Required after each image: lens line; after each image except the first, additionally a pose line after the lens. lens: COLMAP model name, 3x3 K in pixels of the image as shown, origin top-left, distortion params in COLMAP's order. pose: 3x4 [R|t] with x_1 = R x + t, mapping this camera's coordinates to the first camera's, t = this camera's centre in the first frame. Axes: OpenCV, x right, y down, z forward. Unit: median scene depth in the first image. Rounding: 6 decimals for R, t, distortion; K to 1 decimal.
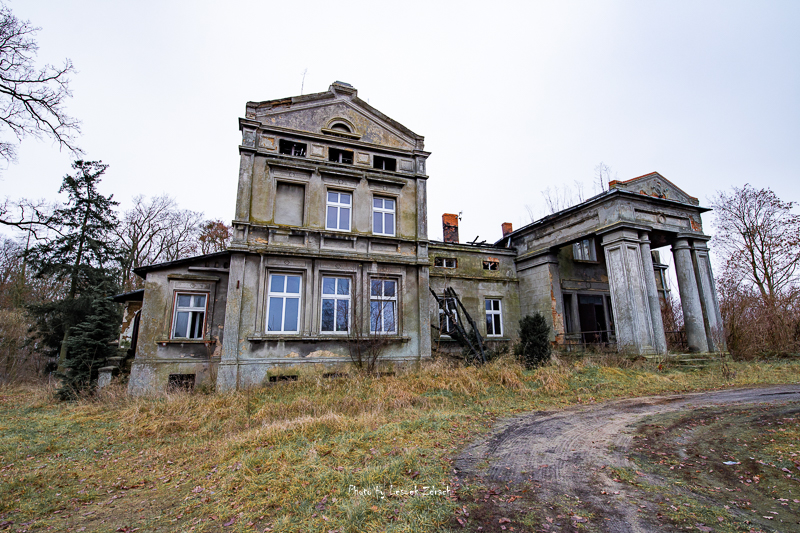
lens RADIAL K [[357.9, 0, 400.0], [0, 357.9, 266.5], [0, 0, 1]] dist [-0.010976, -0.000428]
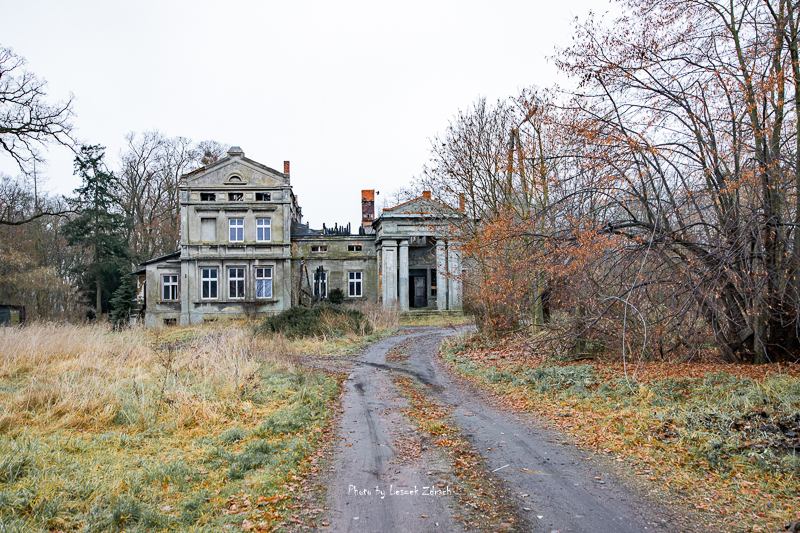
lens RADIAL K [[667.1, 0, 400.0], [0, 667.1, 266.5], [0, 0, 1]] dist [0.067716, 0.003288]
pose [[0.961996, -0.007700, -0.272954, 1.465941], [0.061887, 0.979739, 0.190476, -0.544066], [0.265957, -0.200129, 0.942982, -1.888727]]
